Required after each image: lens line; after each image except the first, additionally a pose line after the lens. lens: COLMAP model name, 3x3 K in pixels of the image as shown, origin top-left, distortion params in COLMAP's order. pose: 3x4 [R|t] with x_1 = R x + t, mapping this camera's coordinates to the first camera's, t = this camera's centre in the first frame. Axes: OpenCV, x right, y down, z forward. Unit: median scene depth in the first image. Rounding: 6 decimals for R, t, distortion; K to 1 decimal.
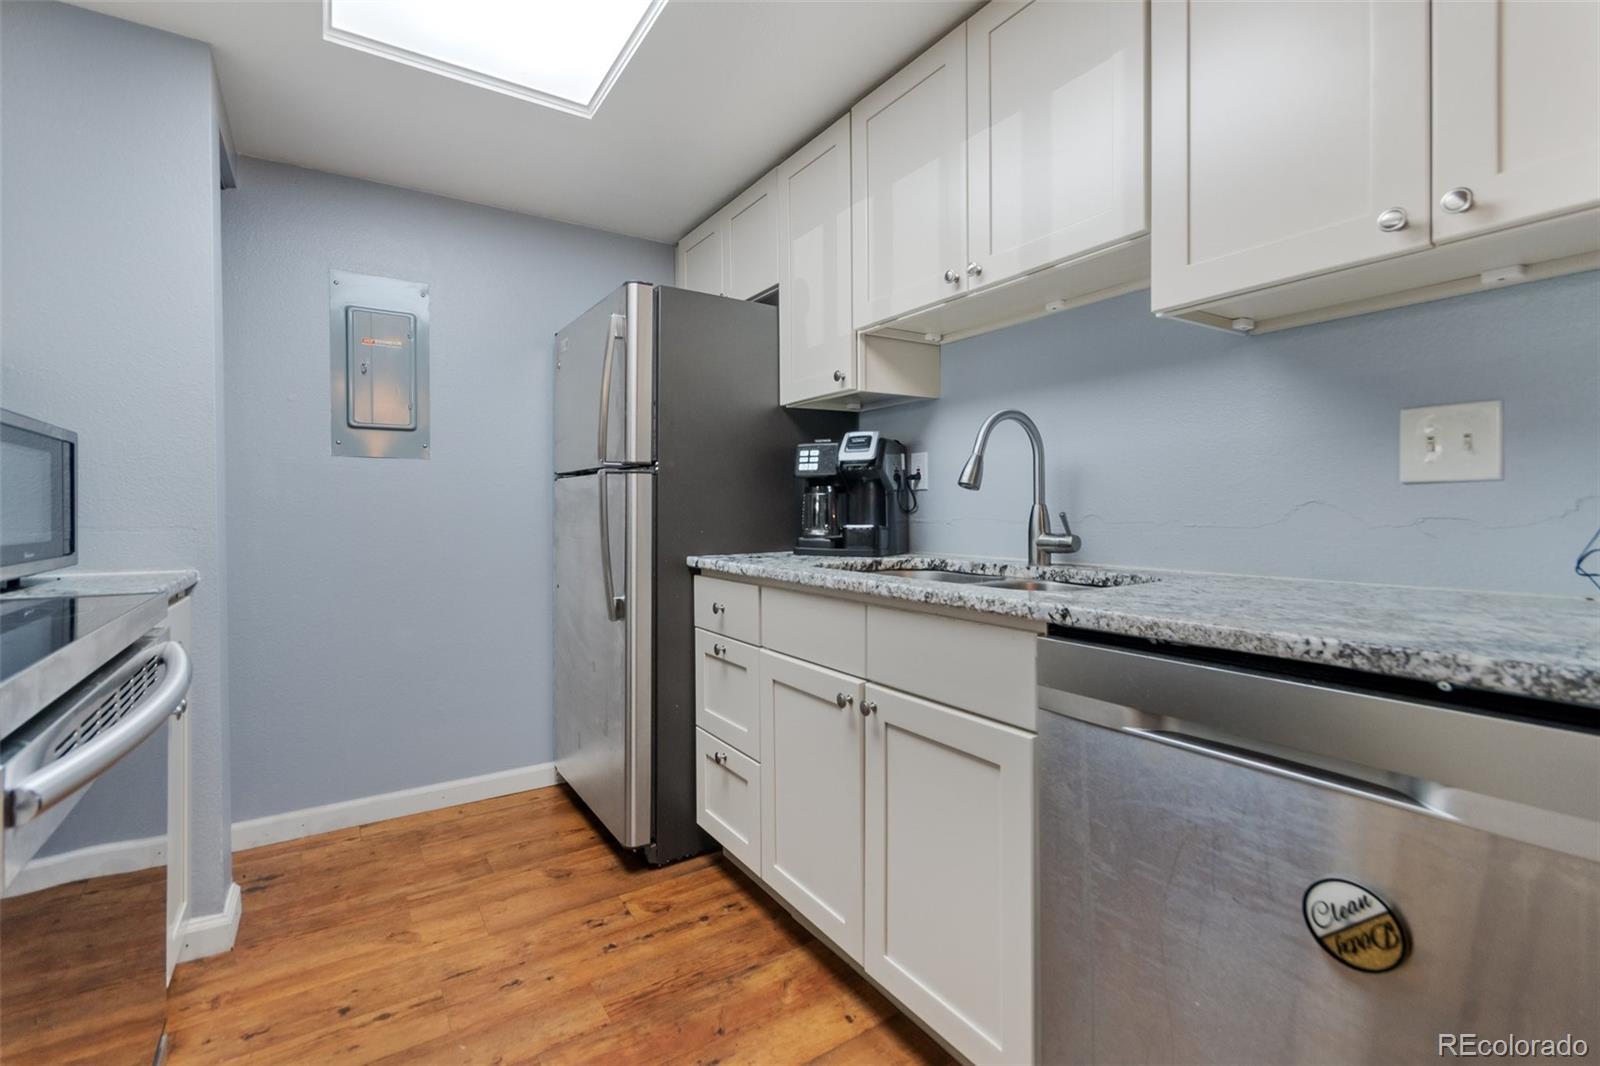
lens RADIAL K [[716.2, 0, 798.7], [0, 716.2, 517.8], [0, 0, 1]] dist [-0.001238, -0.000160]
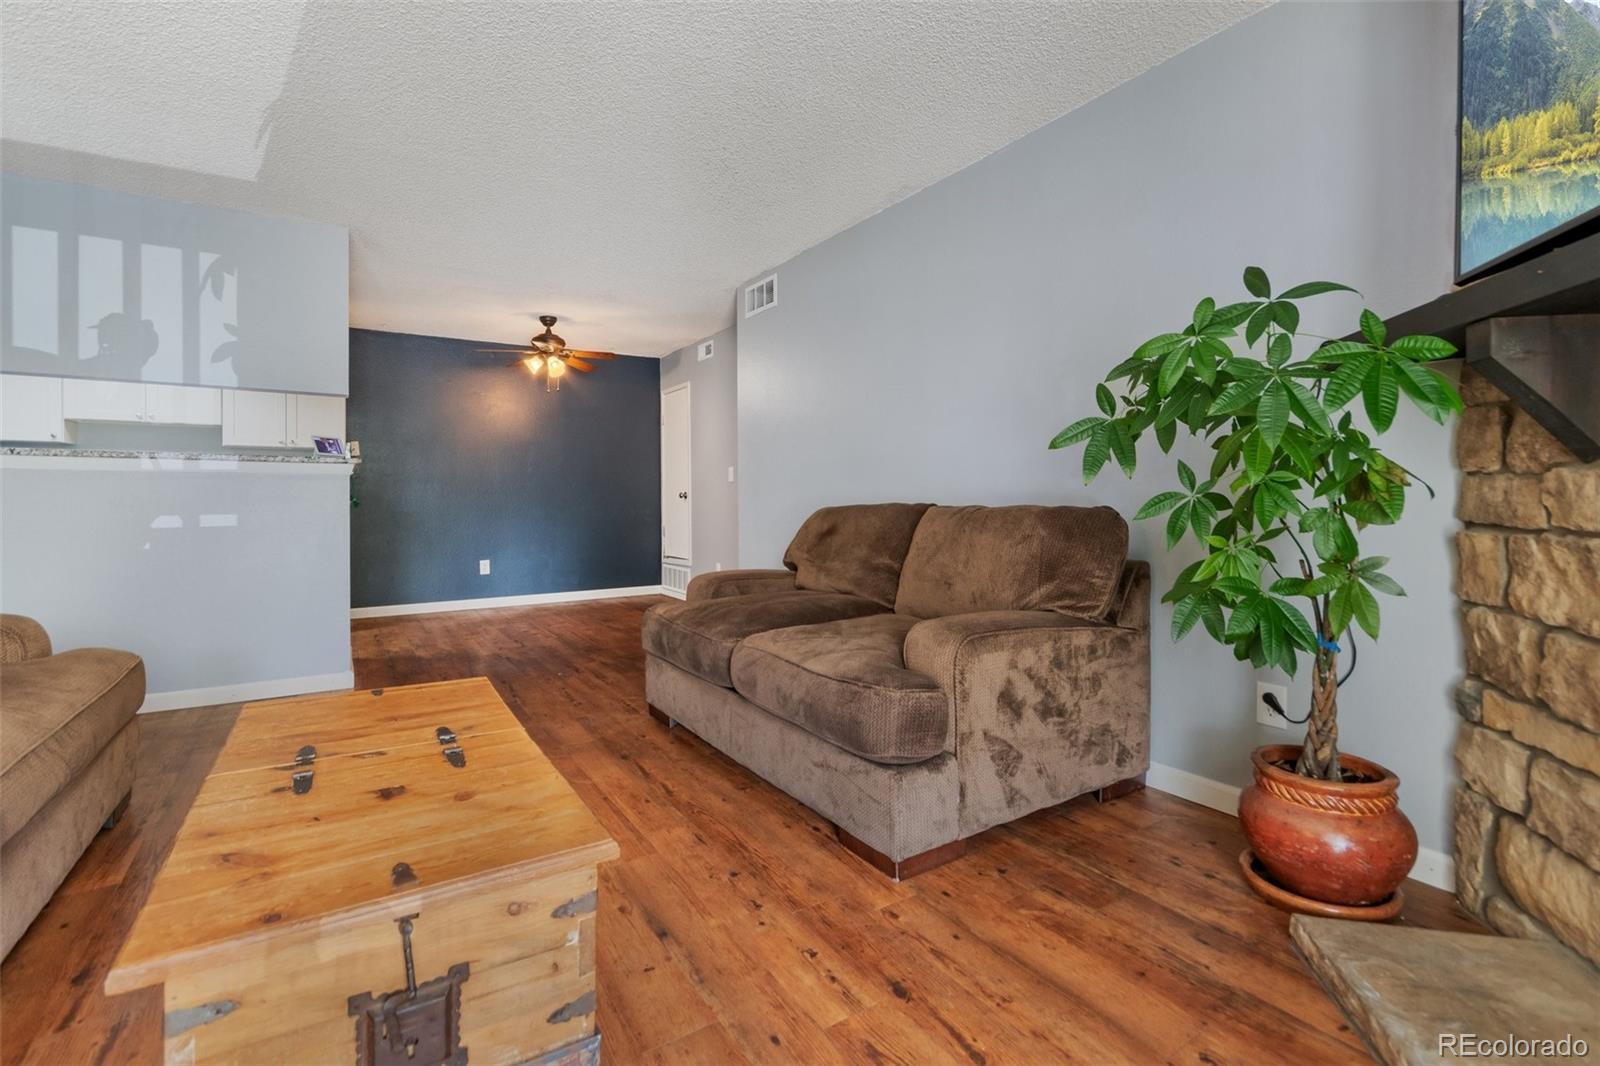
lens RADIAL K [[728.5, 0, 790.6], [0, 728.5, 499.9], [0, 0, 1]] dist [0.000286, 0.001204]
pose [[0.025040, 0.005028, 0.999674, -2.449489], [0.012736, 0.999905, -0.005348, 0.063524], [-0.999605, 0.012866, 0.024974, -1.602356]]
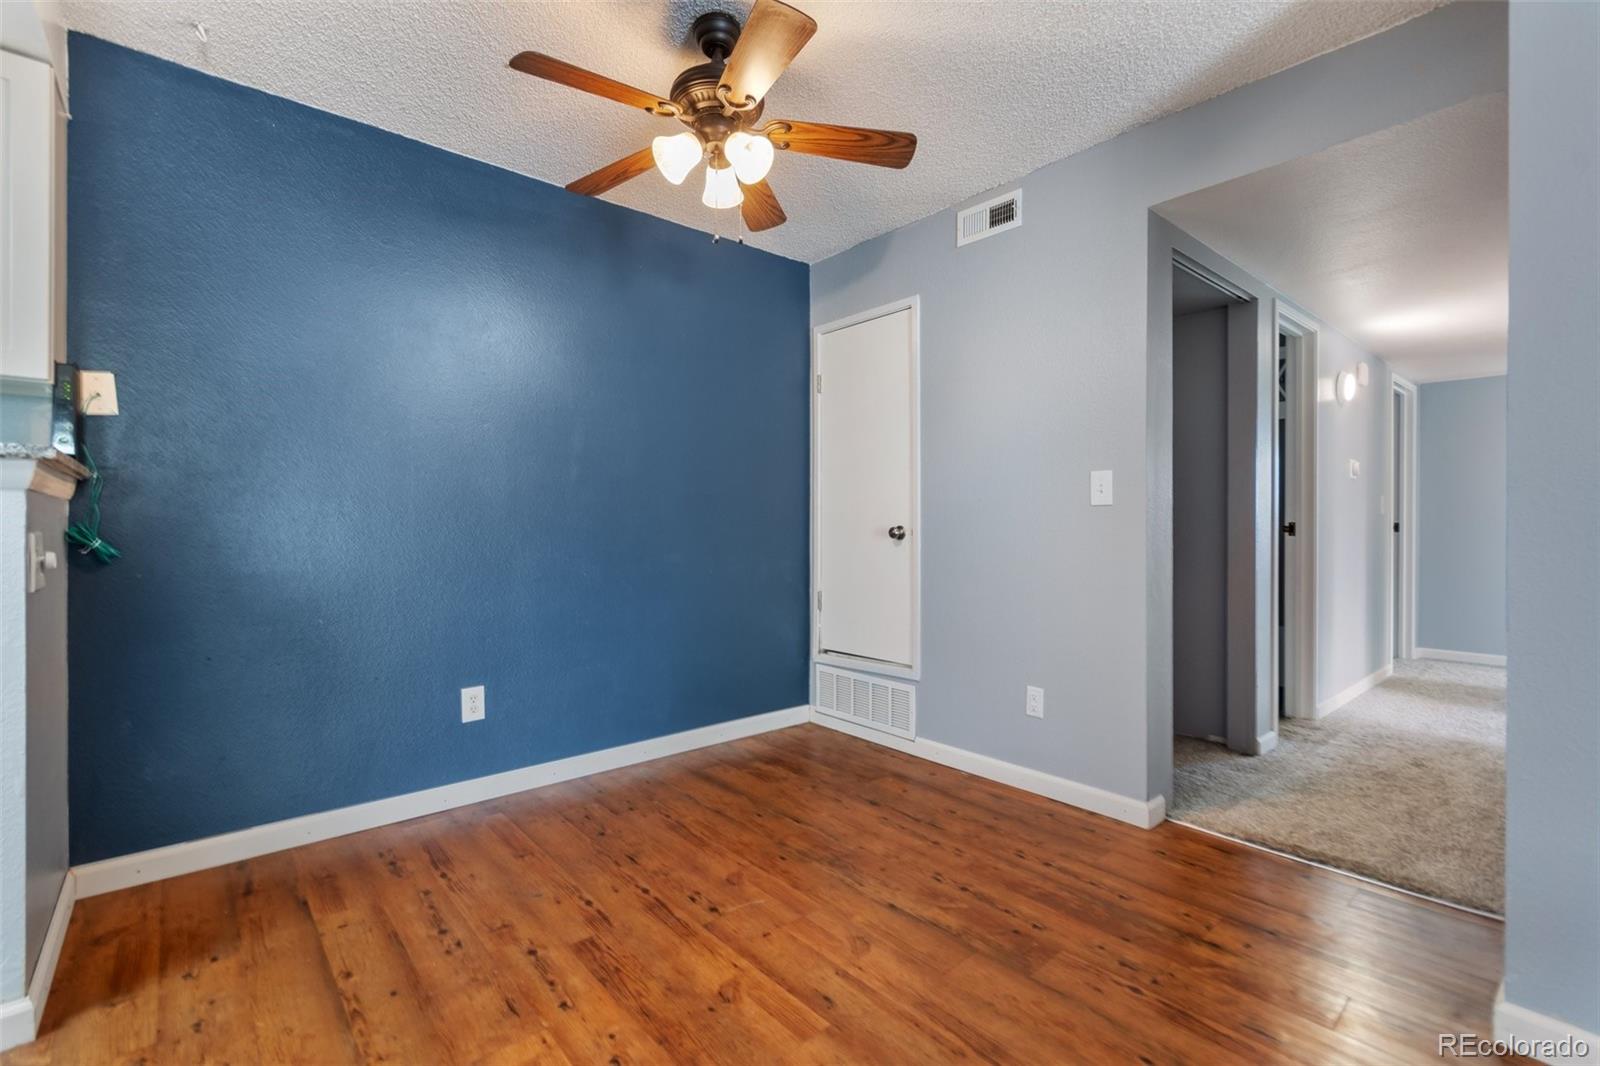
lens RADIAL K [[718.3, 0, 795.0], [0, 718.3, 524.7], [0, 0, 1]] dist [0.000302, -0.000208]
pose [[-0.128646, 0.006099, 0.991672, -0.488130], [0.004743, 0.999973, -0.005535, 0.004599], [-0.991679, 0.003991, -0.128671, -0.500105]]
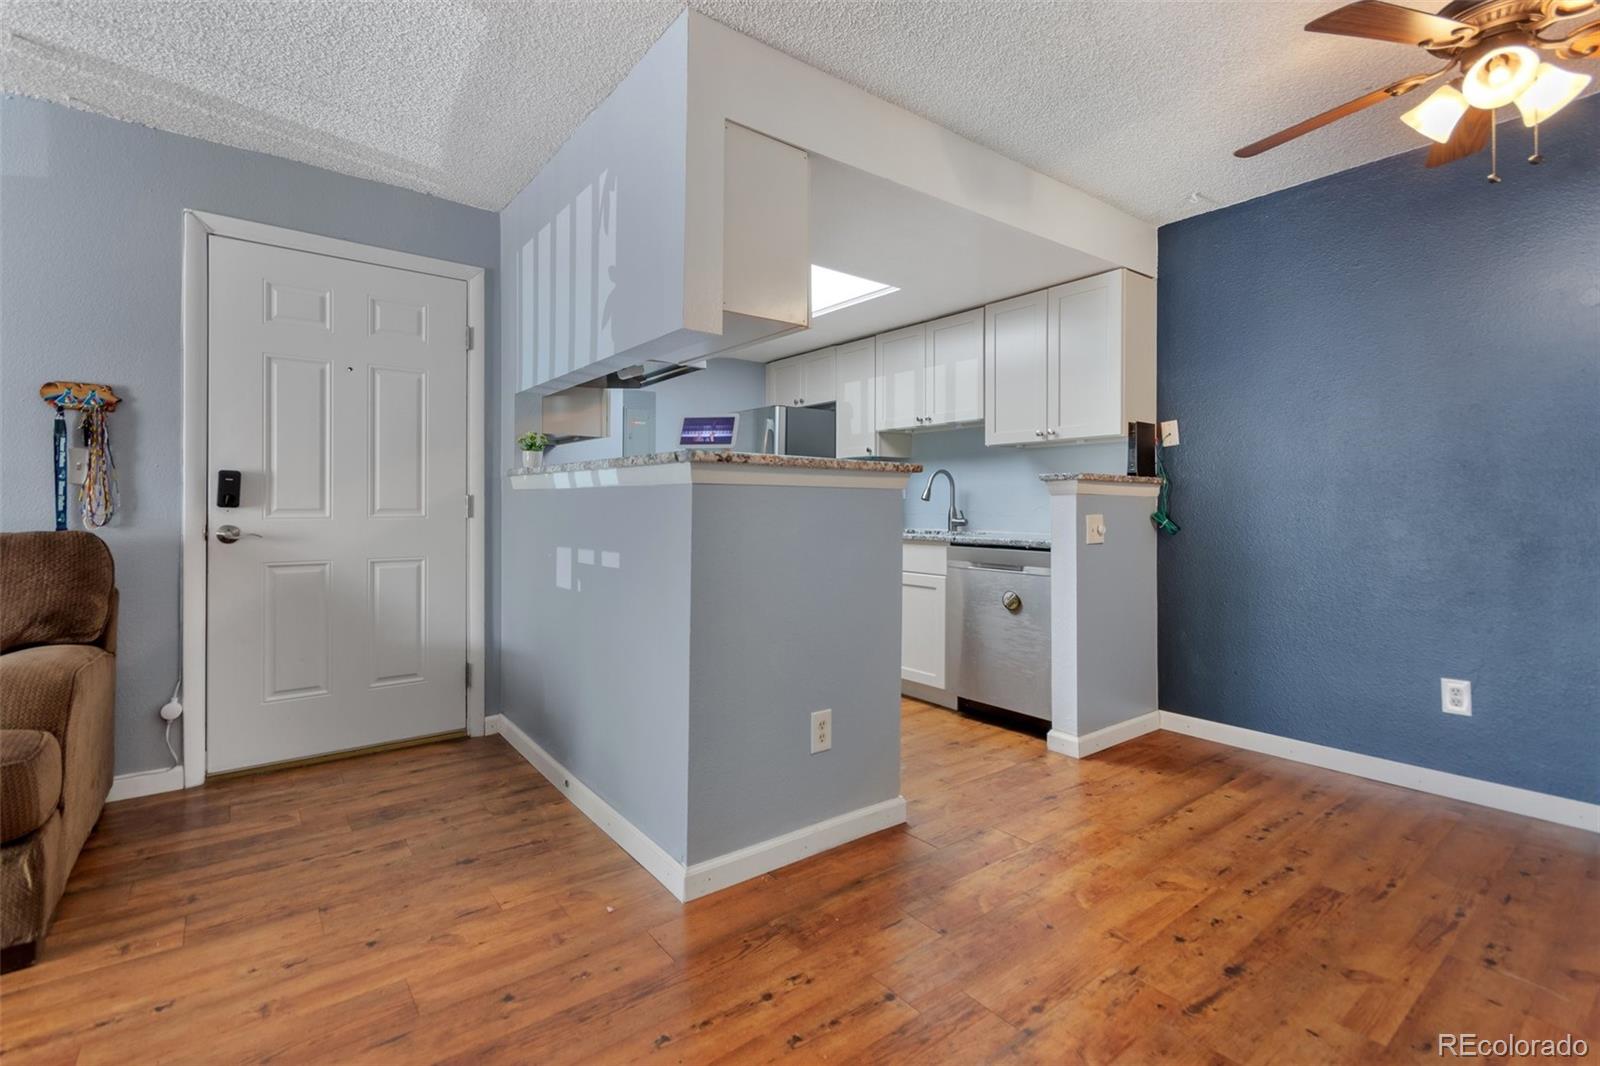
lens RADIAL K [[725.1, 0, 786.1], [0, 725.1, 504.7], [0, 0, 1]] dist [0.003071, -0.000124]
pose [[0.997871, 0.010187, 0.064426, -0.373970], [-0.009511, 0.999896, -0.010801, 0.006424], [-0.064529, 0.010165, 0.997864, -1.368863]]
